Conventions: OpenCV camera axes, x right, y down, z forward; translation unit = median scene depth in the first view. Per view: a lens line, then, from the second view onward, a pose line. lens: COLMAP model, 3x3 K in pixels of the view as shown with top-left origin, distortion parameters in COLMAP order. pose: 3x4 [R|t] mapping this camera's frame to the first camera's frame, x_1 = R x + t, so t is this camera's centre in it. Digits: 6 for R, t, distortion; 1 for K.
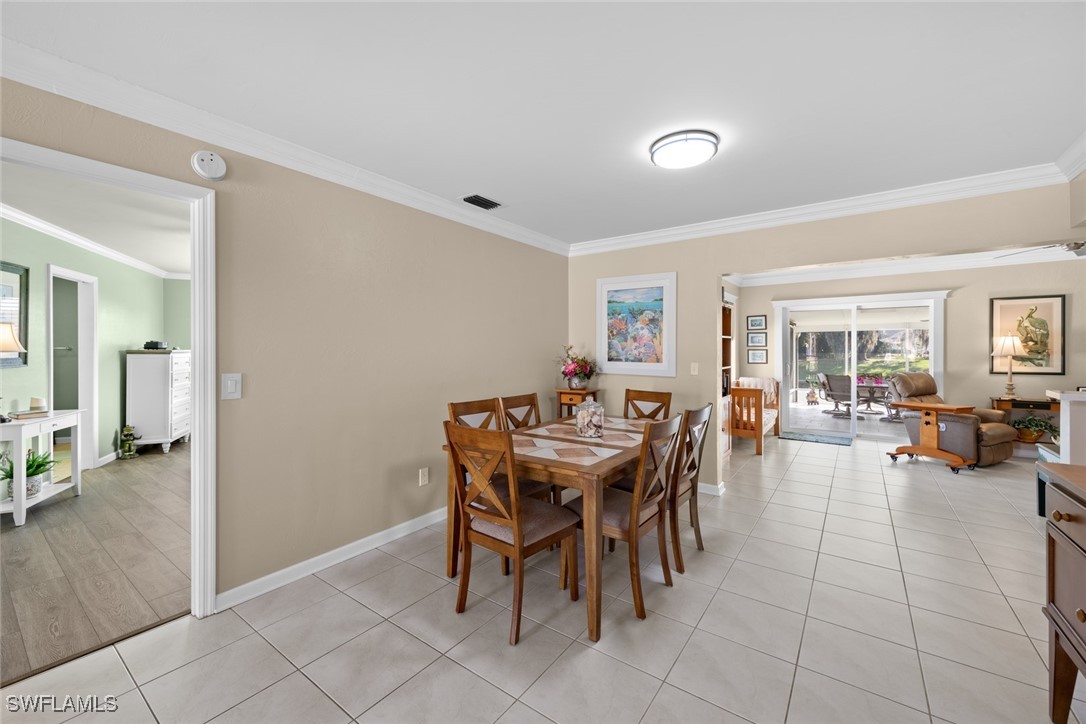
lens RADIAL K [[436.4, 0, 537.4], [0, 436.4, 349.6], [0, 0, 1]] dist [0.002521, 0.000251]
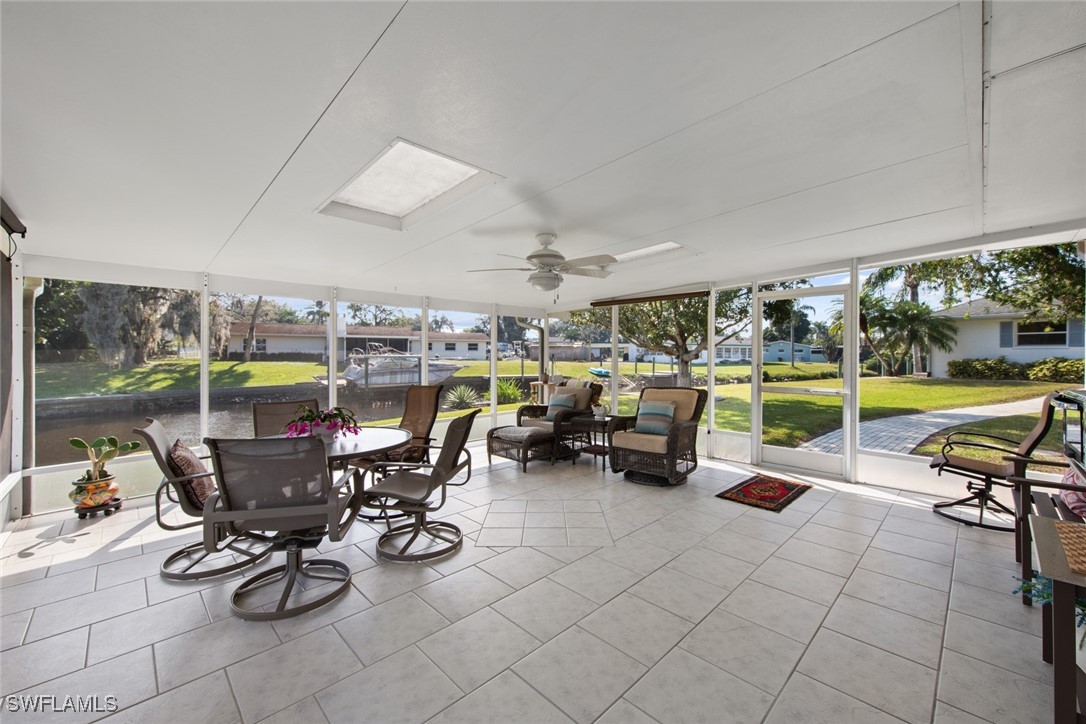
lens RADIAL K [[428.4, 0, 540.7], [0, 428.4, 351.3], [0, 0, 1]] dist [0.001213, 0.000121]
pose [[0.154150, 0.006013, 0.988029, 0.885527], [-0.005939, 0.999969, -0.005159, 0.025299], [-0.988030, -0.005072, 0.154181, 1.509086]]
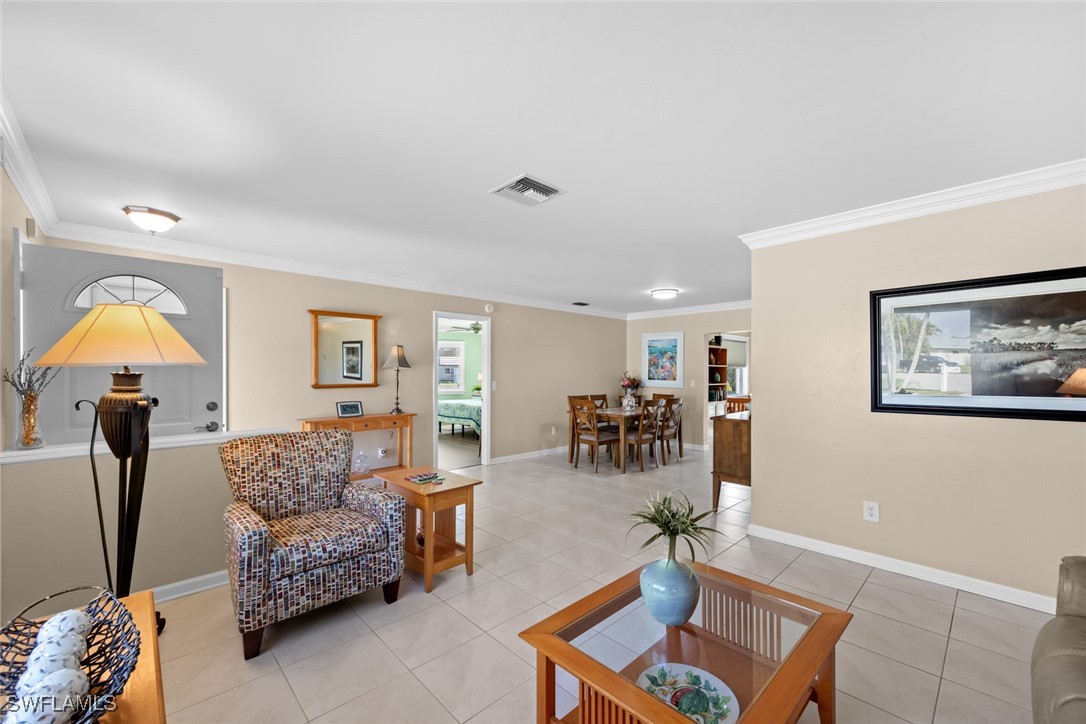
lens RADIAL K [[426.5, 0, 553.6], [0, 426.5, 374.0], [0, 0, 1]] dist [0.001176, 0.000019]
pose [[0.988790, 0.004100, -0.149256, 0.036556], [-0.003753, 0.999990, 0.002607, 0.000122], [0.149265, -0.002018, 0.988795, -0.732754]]
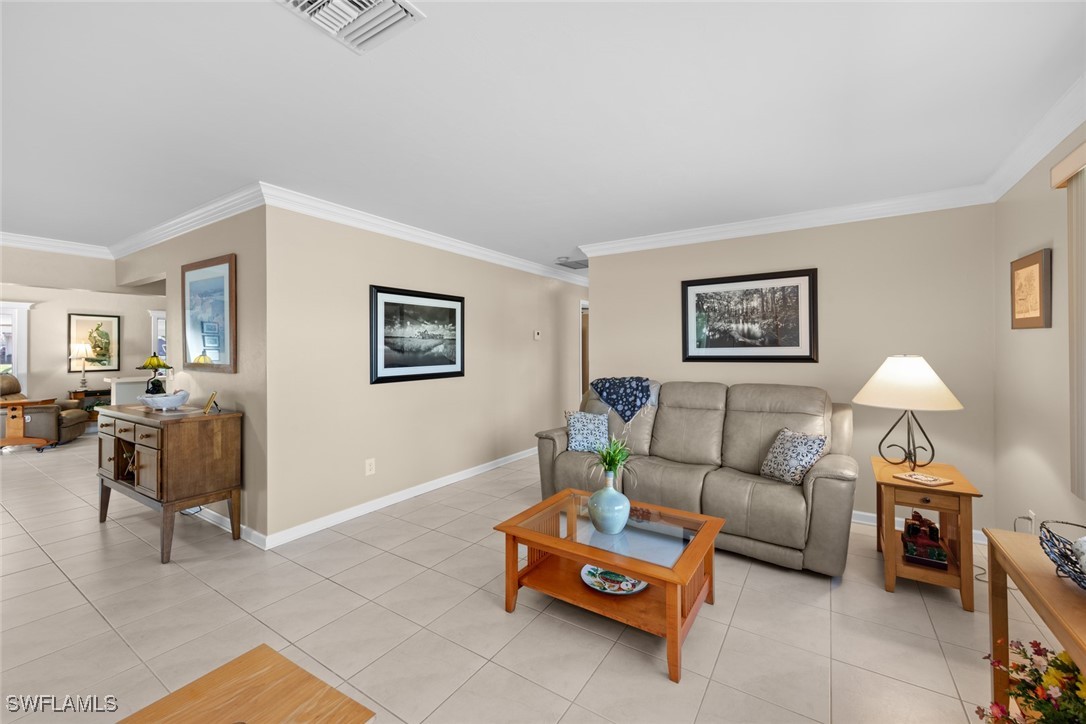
lens RADIAL K [[436.4, 0, 537.4], [0, 436.4, 349.6], [0, 0, 1]] dist [0.002521, 0.000251]
pose [[-0.055349, 0.004010, 0.998459, -0.353628], [0.003665, 0.999986, -0.003813, -0.002003], [-0.998460, 0.003449, -0.055363, -0.330978]]
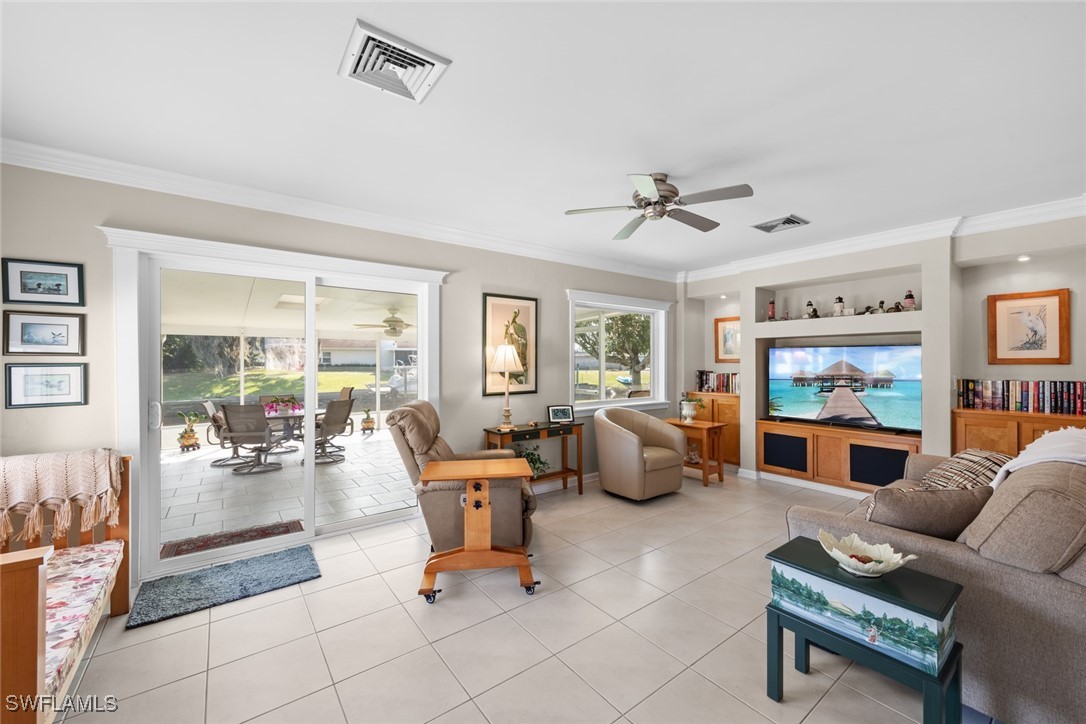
lens RADIAL K [[426.8, 0, 543.0], [0, 426.8, 362.0], [0, 0, 1]] dist [0.001384, 0.000228]
pose [[0.283805, -0.000144, 0.958882, 0.427859], [0.000547, 1.000000, -0.000012, -0.002164], [-0.958882, 0.000528, 0.283805, 0.783962]]
